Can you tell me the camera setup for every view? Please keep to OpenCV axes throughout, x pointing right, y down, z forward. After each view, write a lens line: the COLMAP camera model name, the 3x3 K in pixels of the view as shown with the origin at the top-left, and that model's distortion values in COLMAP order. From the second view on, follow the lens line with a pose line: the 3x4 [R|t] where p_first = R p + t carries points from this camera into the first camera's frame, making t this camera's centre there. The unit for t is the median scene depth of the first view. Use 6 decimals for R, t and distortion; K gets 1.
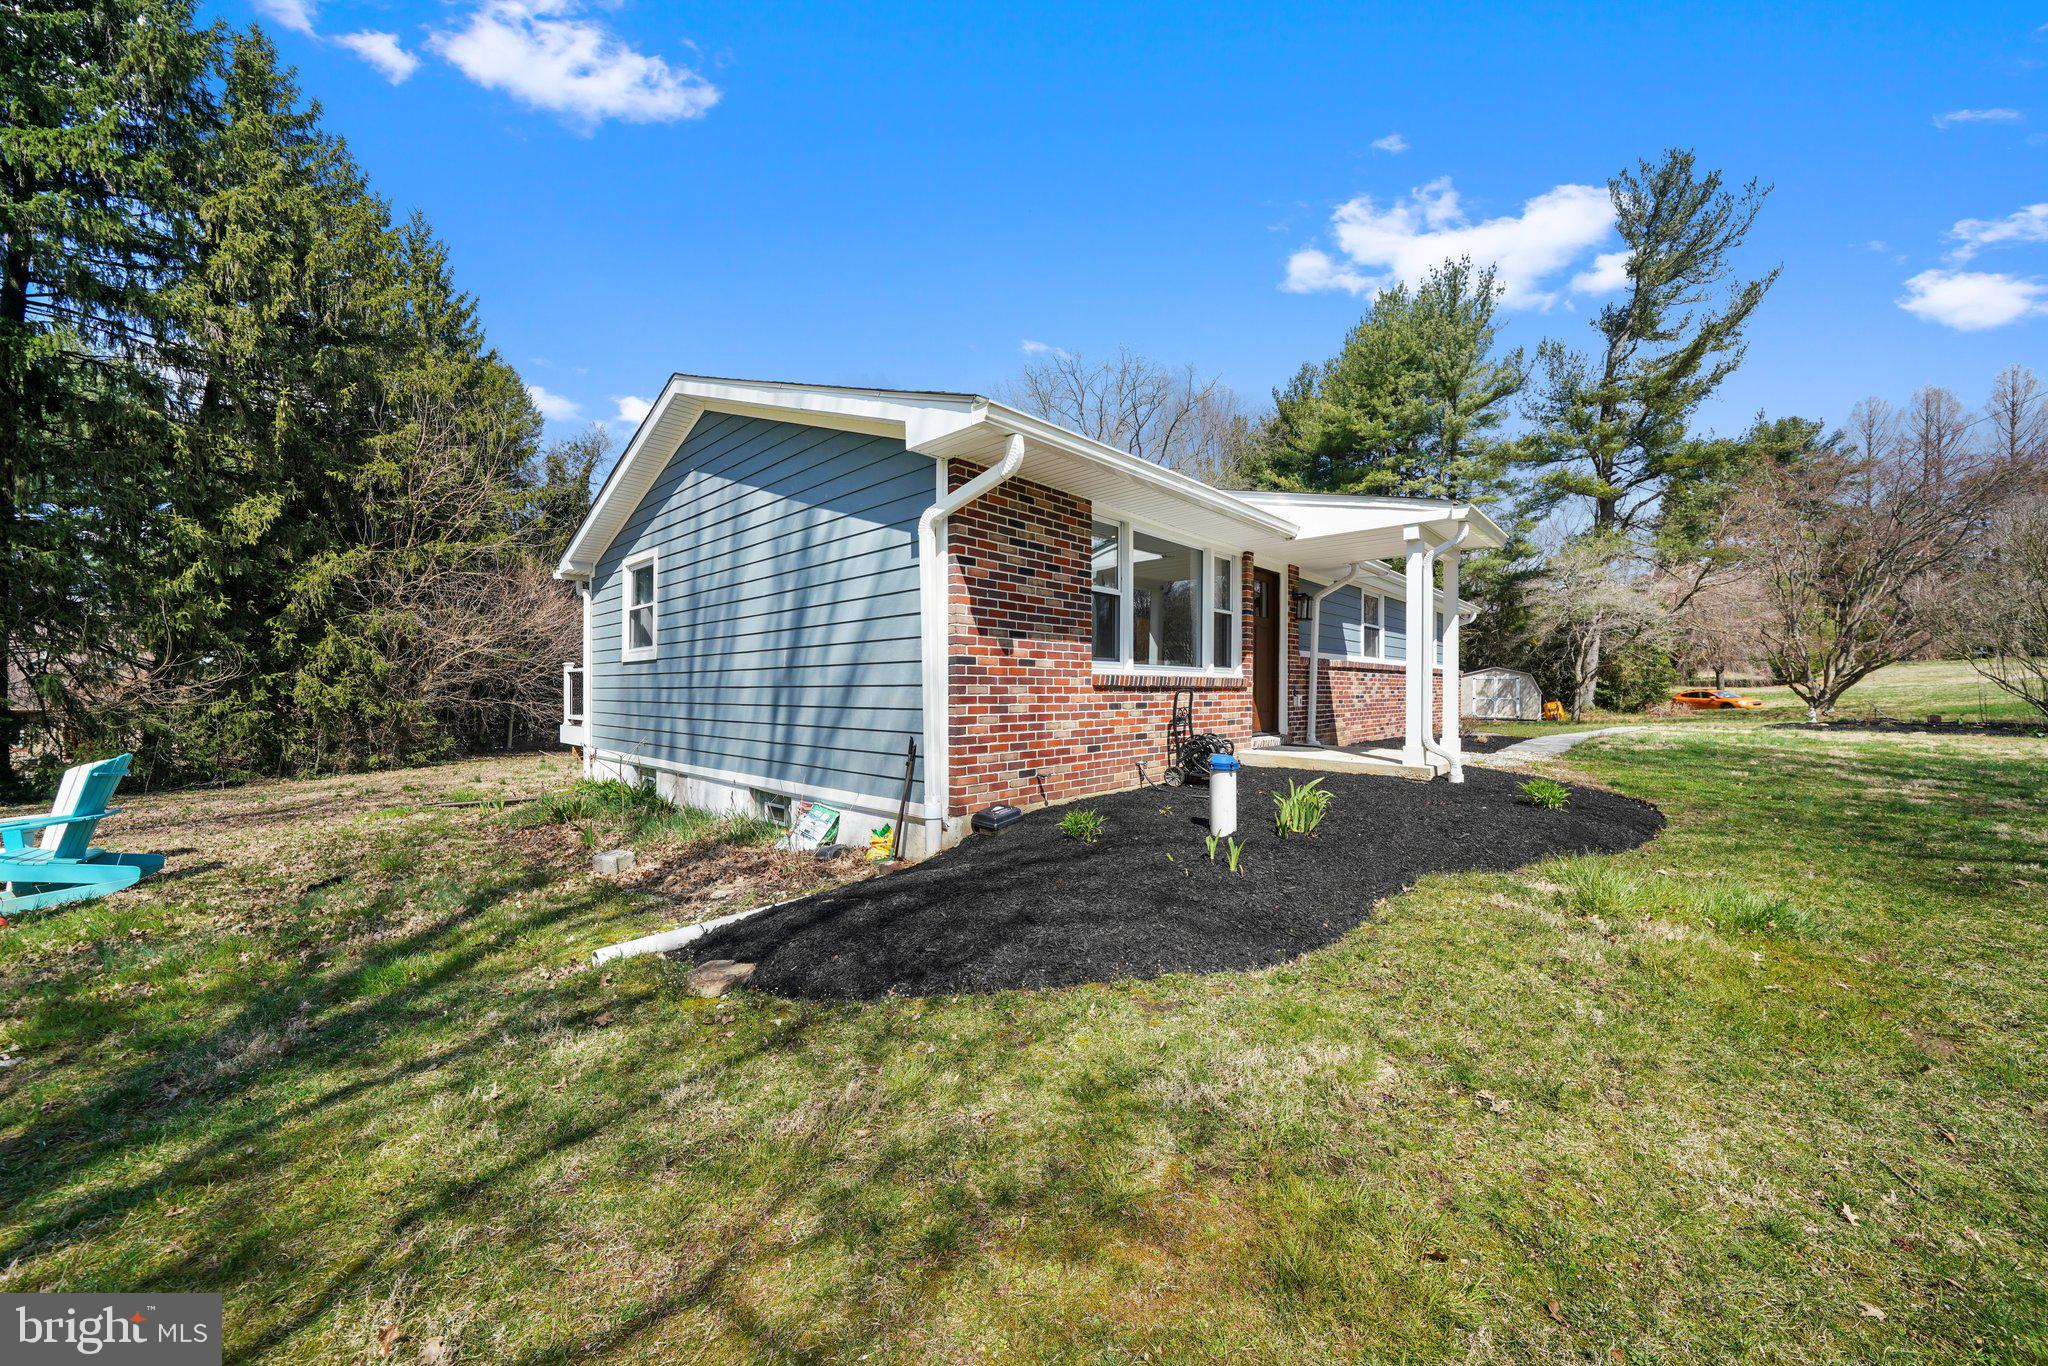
lens RADIAL K [[711.7, 0, 1018.4], [0, 711.7, 687.6], [0, 0, 1]] dist [-0.027418, 0.003711]
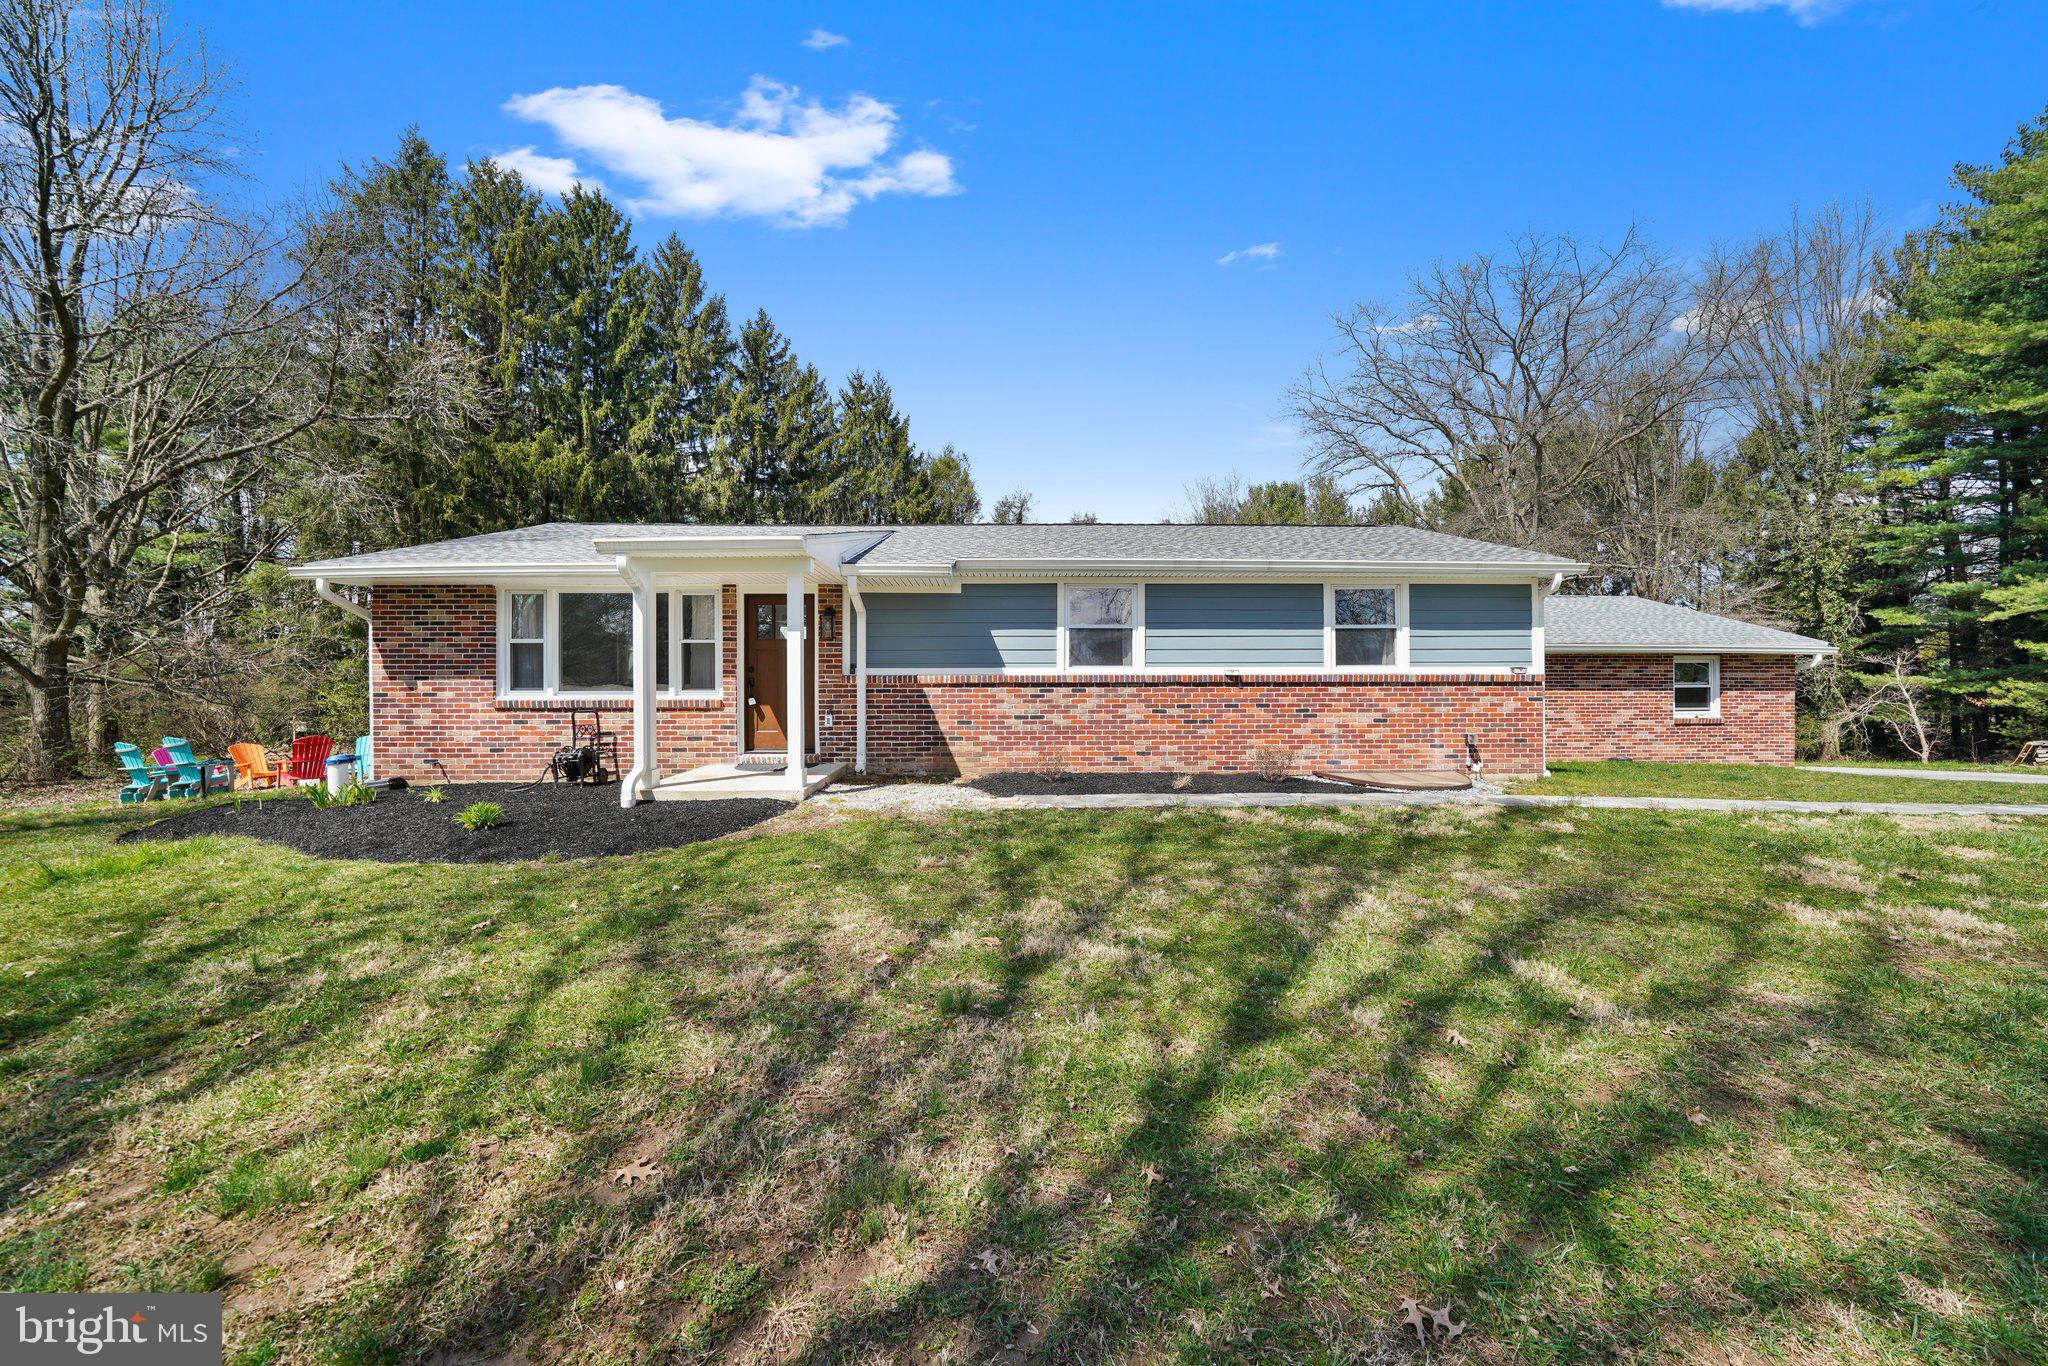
lens RADIAL K [[711.7, 0, 1024.5], [0, 711.7, 695.3], [0, 0, 1]] dist [-0.027418, 0.003711]
pose [[0.711704, -0.005576, -0.702457, 2.024043], [0.006668, 0.999977, -0.001182, -0.020918], [0.702448, -0.003843, 0.711725, 0.765927]]
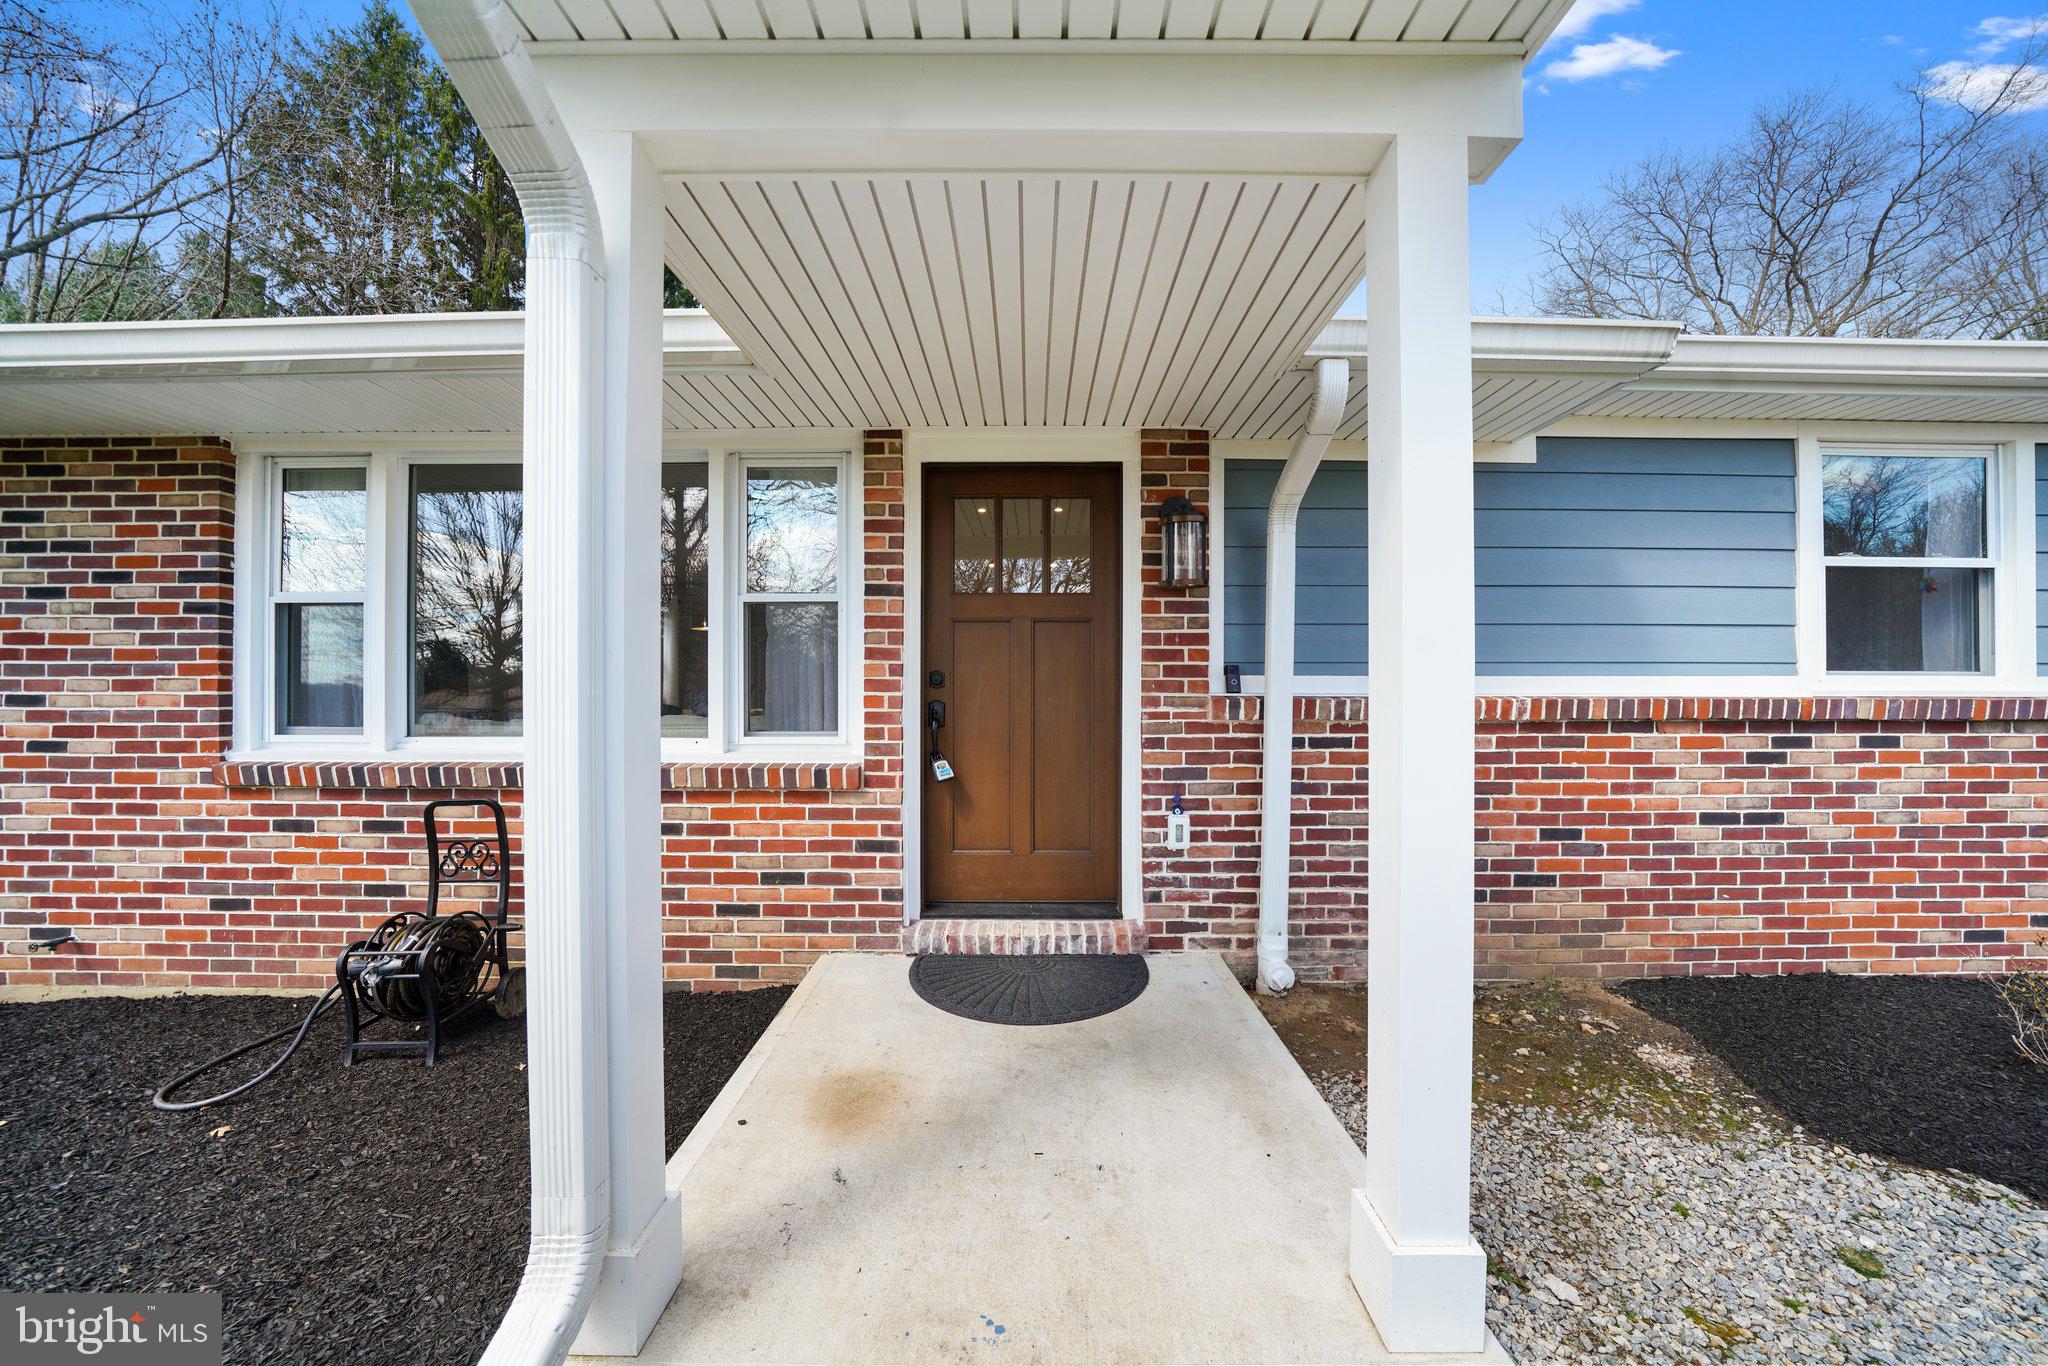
lens RADIAL K [[711.7, 0, 1017.1], [0, 711.7, 709.5], [0, 0, 1]] dist [-0.027418, 0.003711]
pose [[0.684591, -0.004849, -0.728912, 0.920922], [0.002632, 0.999988, -0.004181, -0.057472], [0.728923, 0.000944, 0.684595, 1.128160]]
